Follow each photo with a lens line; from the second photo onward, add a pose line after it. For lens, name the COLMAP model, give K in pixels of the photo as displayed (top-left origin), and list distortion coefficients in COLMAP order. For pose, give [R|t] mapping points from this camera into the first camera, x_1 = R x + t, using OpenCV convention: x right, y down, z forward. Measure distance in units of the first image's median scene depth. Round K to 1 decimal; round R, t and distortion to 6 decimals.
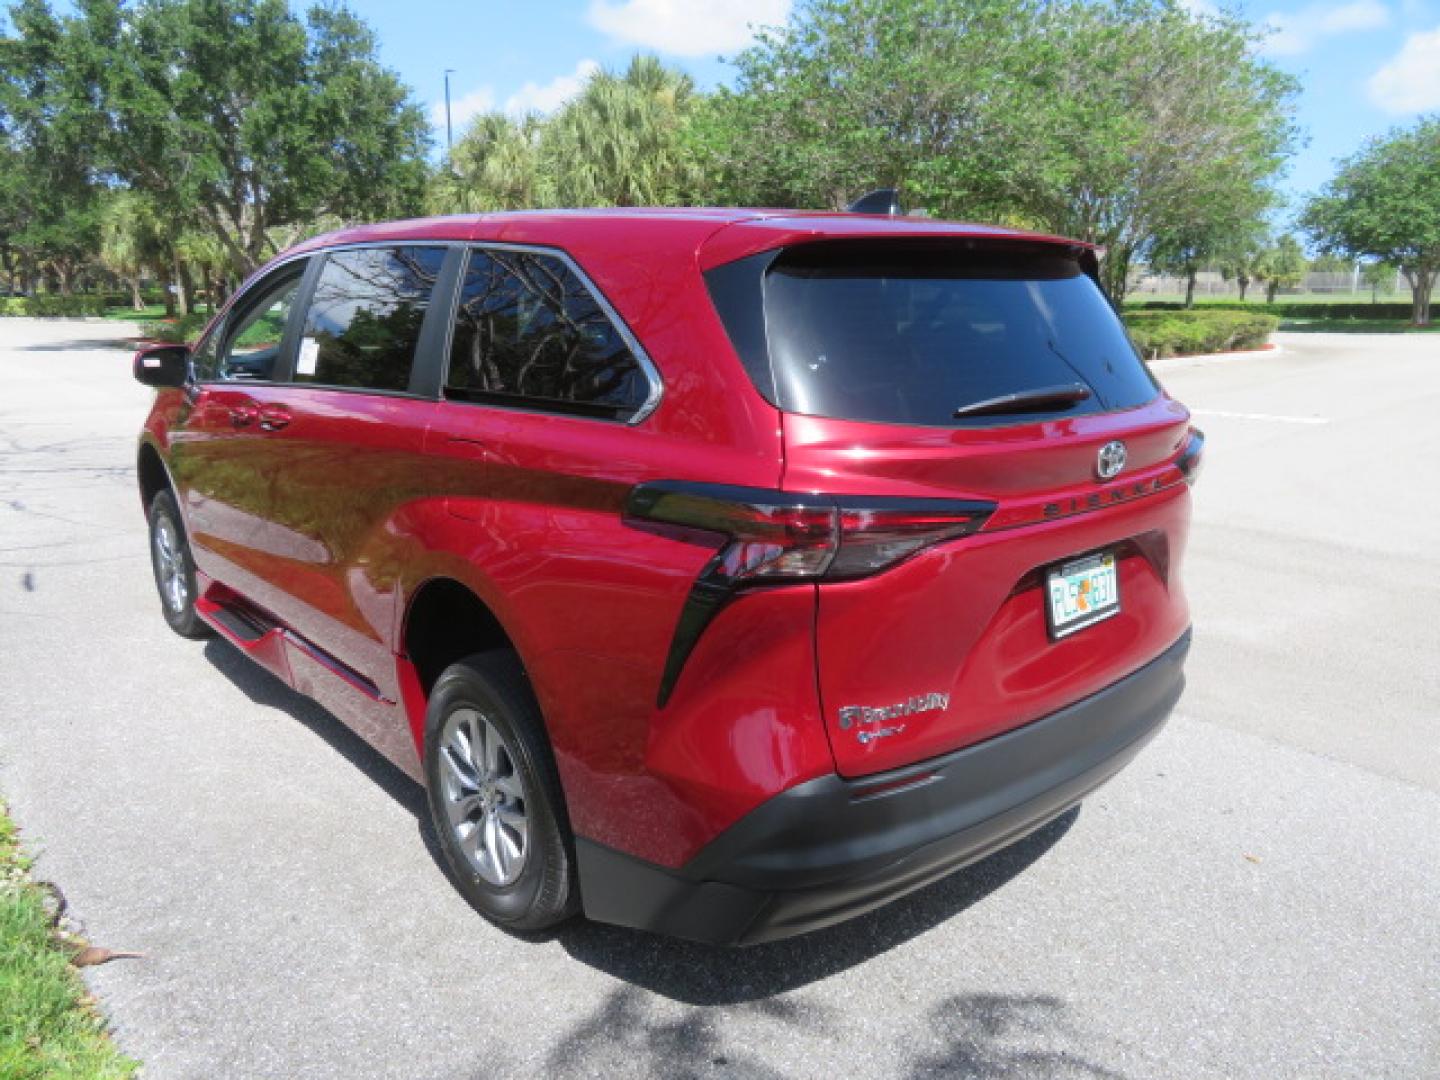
lens RADIAL K [[1027.7, 0, 720.2], [0, 1027.7, 534.2], [0, 0, 1]] dist [-0.009020, -0.001249]
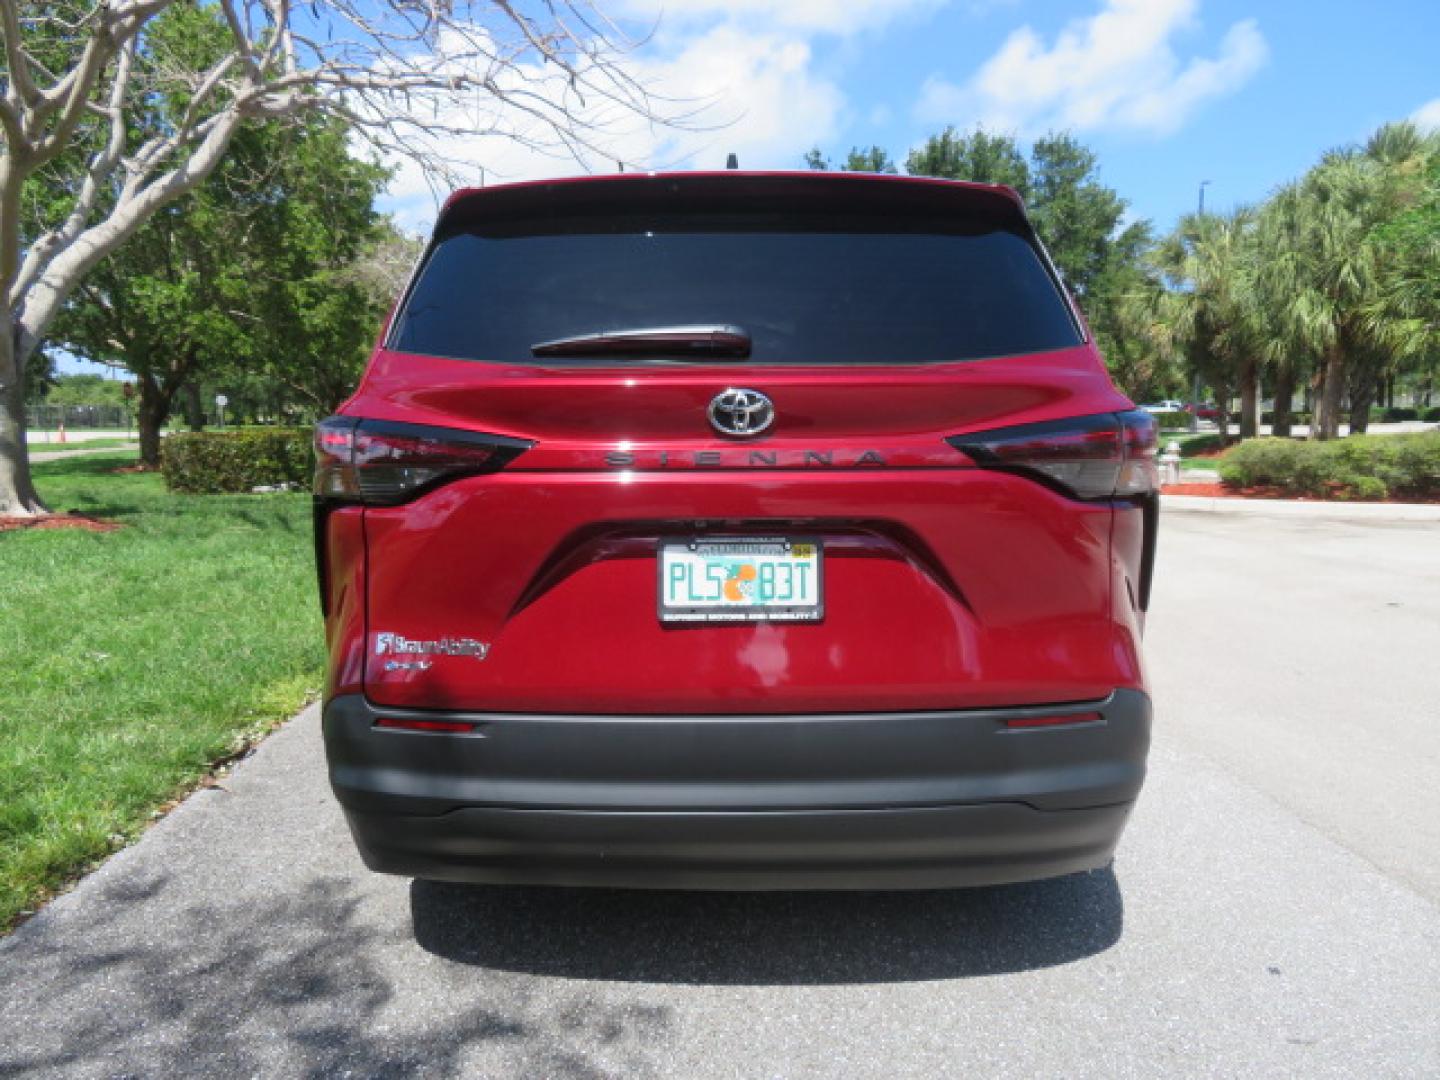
lens RADIAL K [[1027.7, 0, 720.2], [0, 1027.7, 534.2], [0, 0, 1]] dist [-0.009020, -0.001249]
pose [[0.746808, 0.058920, -0.662424, 0.103248], [-0.136331, 0.988477, -0.065777, 0.009000], [0.650916, 0.139432, 0.746235, 0.043498]]
